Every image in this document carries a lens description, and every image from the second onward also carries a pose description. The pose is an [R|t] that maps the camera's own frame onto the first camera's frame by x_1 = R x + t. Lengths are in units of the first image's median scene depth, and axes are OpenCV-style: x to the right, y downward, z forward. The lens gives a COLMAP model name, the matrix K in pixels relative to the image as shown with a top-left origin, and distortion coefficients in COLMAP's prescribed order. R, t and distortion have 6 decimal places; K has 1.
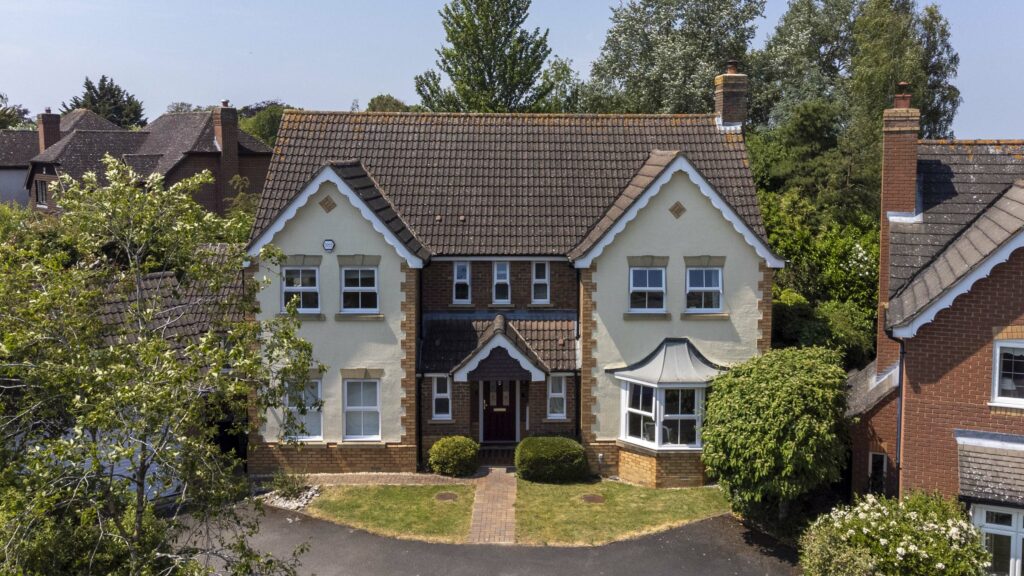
lens RADIAL K [[920.8, 0, 559.4], [0, 920.8, 224.1], [0, 0, 1]] dist [0.036509, 0.002366]
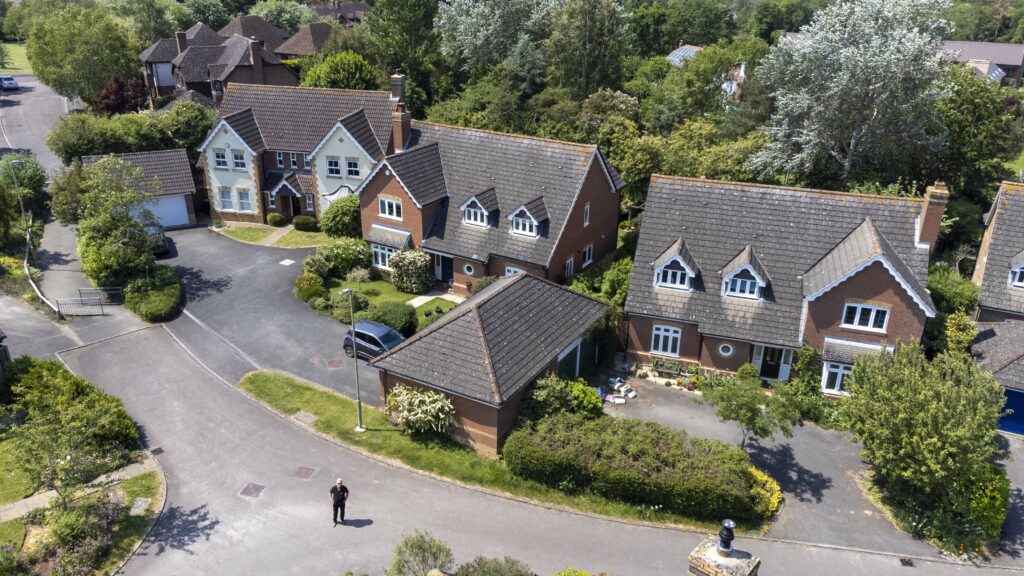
lens RADIAL K [[765.5, 0, 510.2], [0, 765.5, 287.2], [0, 0, 1]] dist [0.031359, 0.033514]
pose [[0.977808, 0.094328, -0.187068, 1.106207], [-0.030931, 0.948119, 0.316406, -0.345529], [0.207209, -0.303598, 0.929996, -1.197801]]
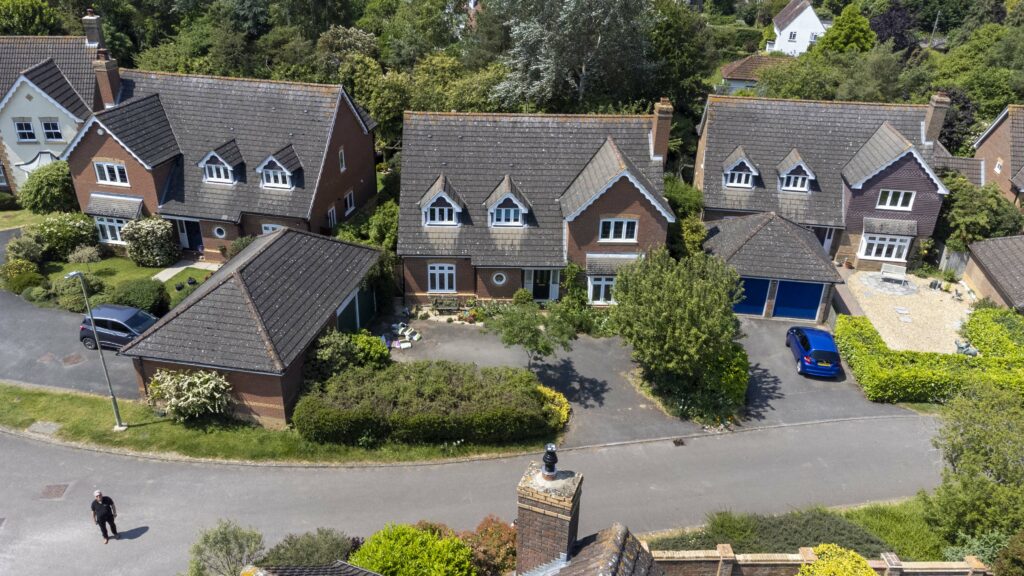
lens RADIAL K [[765.5, 0, 510.2], [0, 765.5, 287.2], [0, 0, 1]] dist [0.031359, 0.033514]
pose [[0.991850, -0.041380, 0.120507, 1.080259], [-0.007425, 0.925414, 0.378884, -0.330486], [-0.127197, -0.376691, 0.917565, -1.161525]]
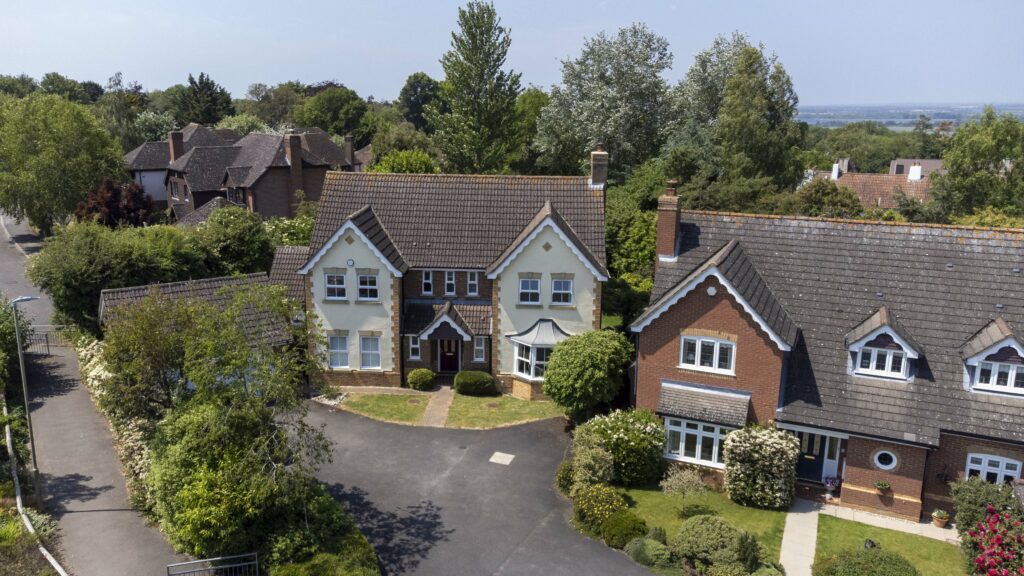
lens RADIAL K [[765.5, 0, 510.2], [0, 765.5, 287.2], [0, 0, 1]] dist [0.031359, 0.033514]
pose [[0.996865, 0.025514, -0.074890, 0.168015], [-0.014194, 0.988890, 0.147968, -0.151923], [0.077833, -0.146441, 0.986153, -0.438937]]
